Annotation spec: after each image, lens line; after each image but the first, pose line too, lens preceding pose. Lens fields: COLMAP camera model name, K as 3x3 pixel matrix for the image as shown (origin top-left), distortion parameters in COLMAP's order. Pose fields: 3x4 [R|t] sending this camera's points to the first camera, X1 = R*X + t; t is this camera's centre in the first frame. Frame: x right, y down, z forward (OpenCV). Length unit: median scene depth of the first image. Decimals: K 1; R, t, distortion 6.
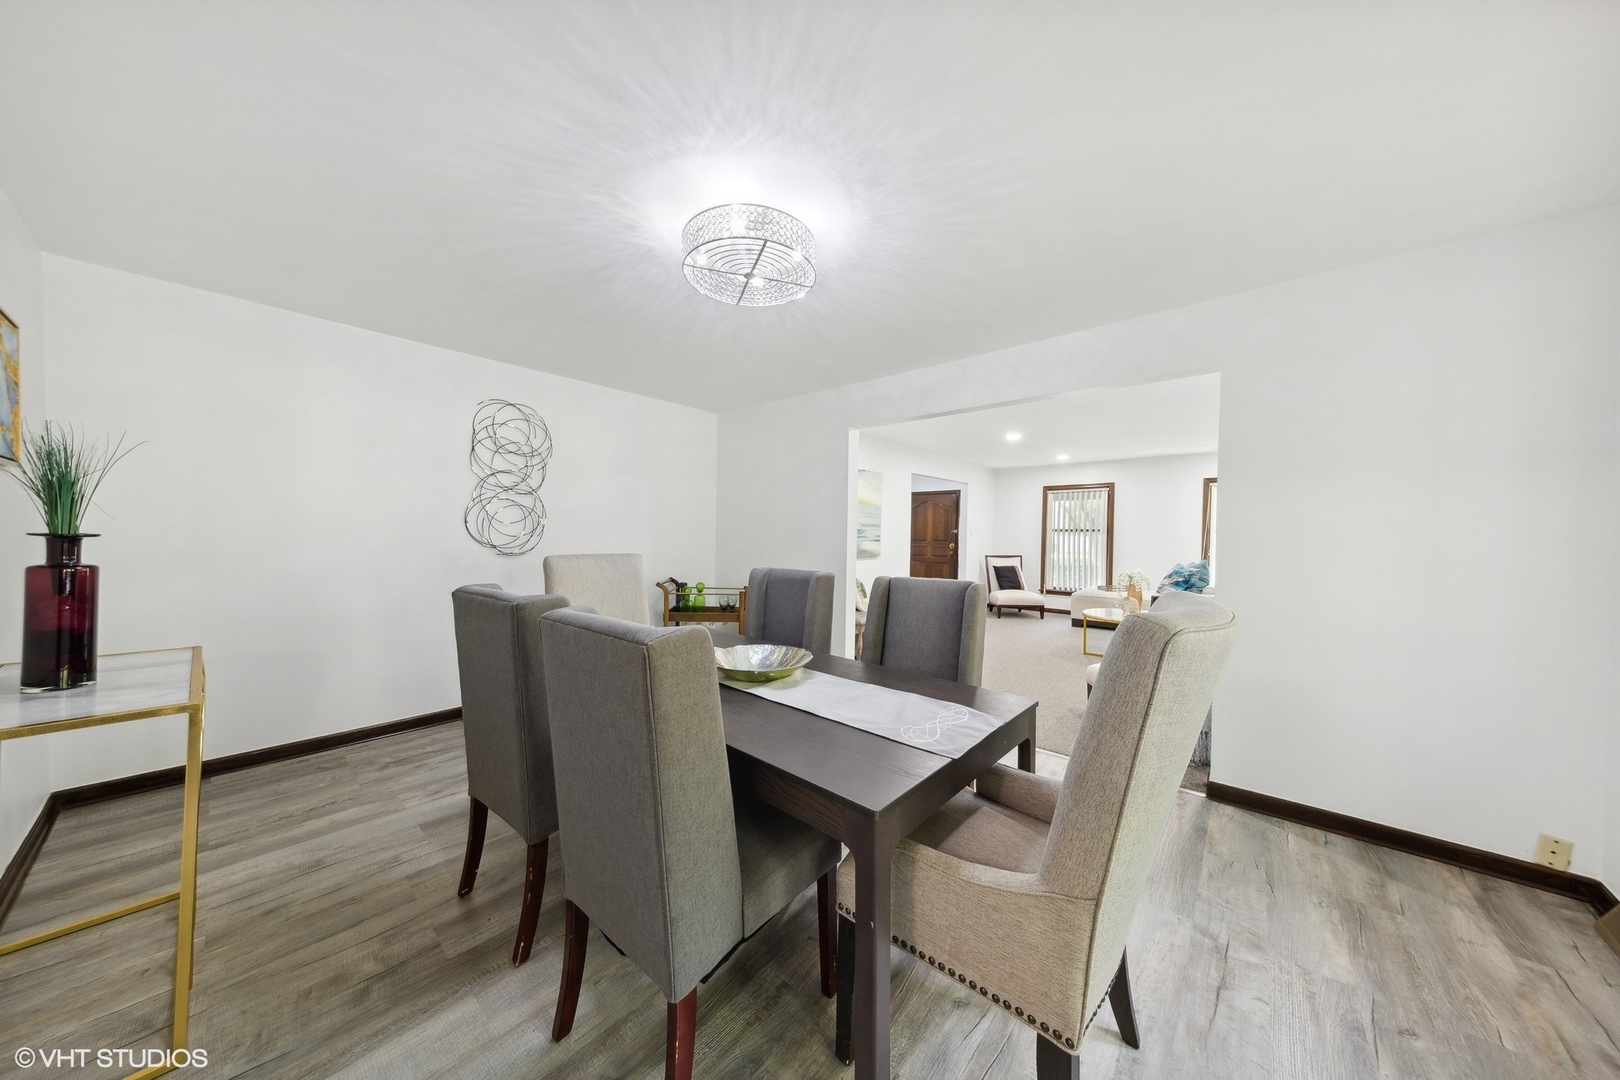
lens RADIAL K [[508.3, 0, 812.1], [0, 508.3, 536.3], [0, 0, 1]] dist [0.000948, -0.000004]
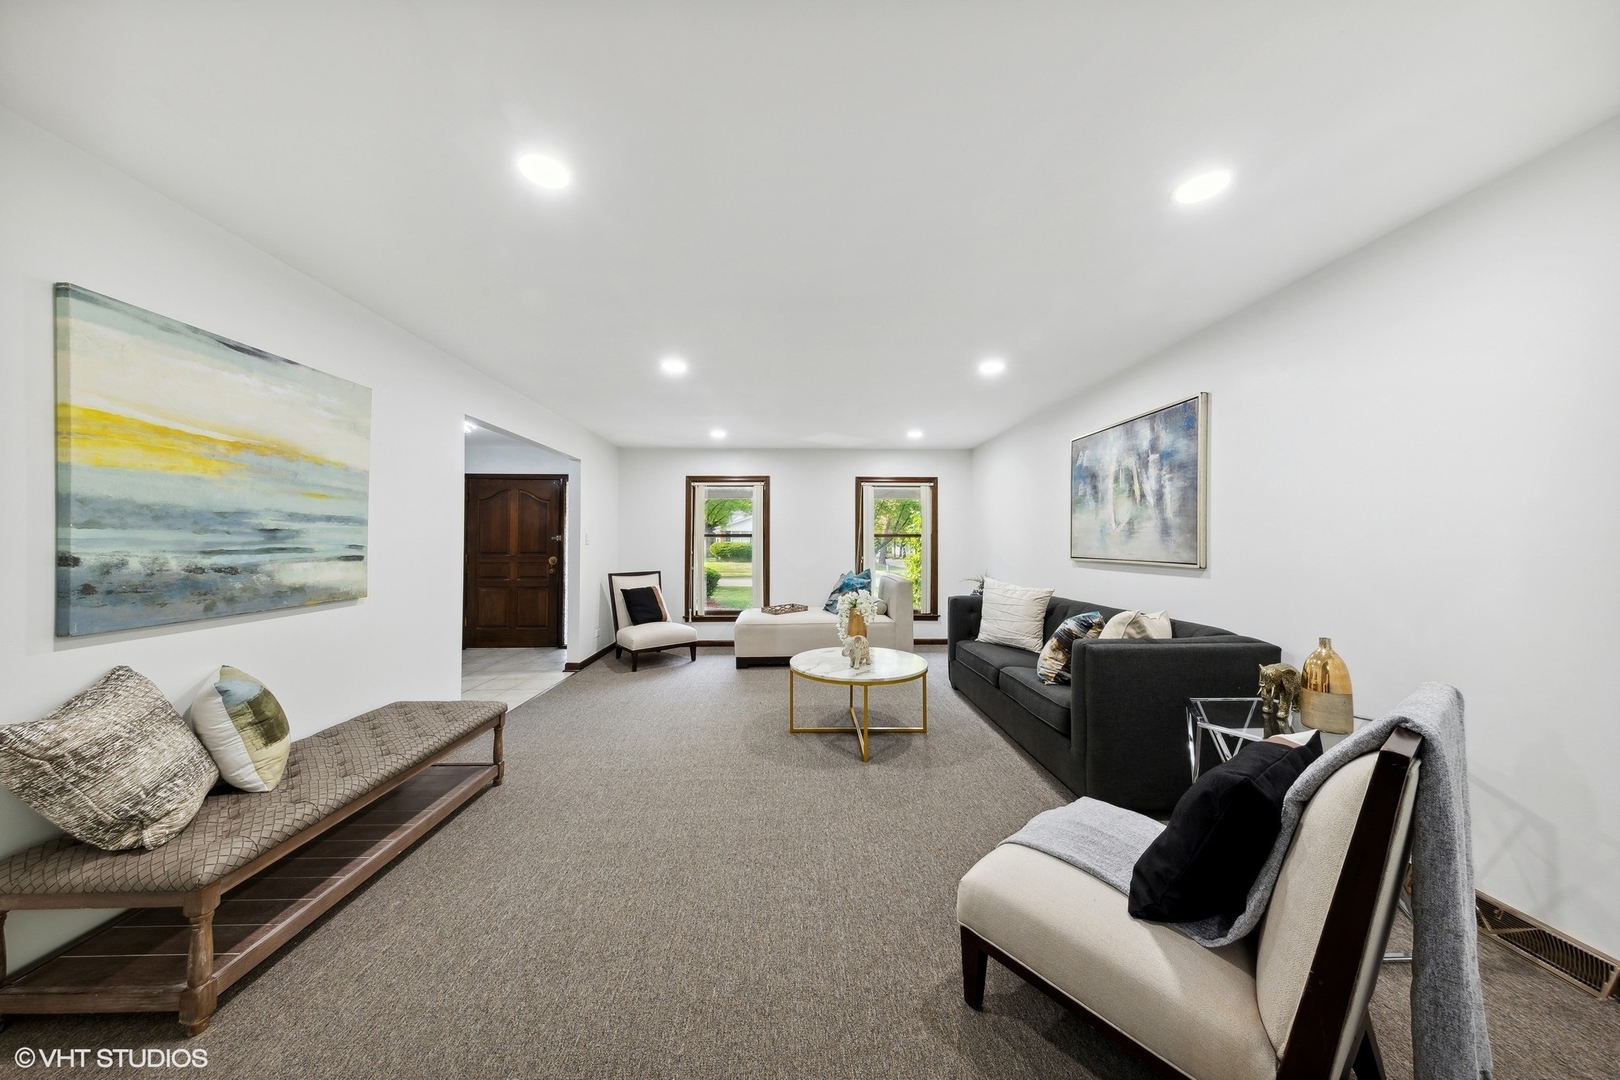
lens RADIAL K [[508.3, 0, 813.0], [0, 508.3, 538.5], [0, 0, 1]] dist [0.000948, -0.000004]
pose [[0.732663, -0.005371, 0.680570, 0.121422], [0.014720, 0.999860, -0.007956, 0.001476], [-0.680432, 0.015847, 0.732640, 0.472987]]
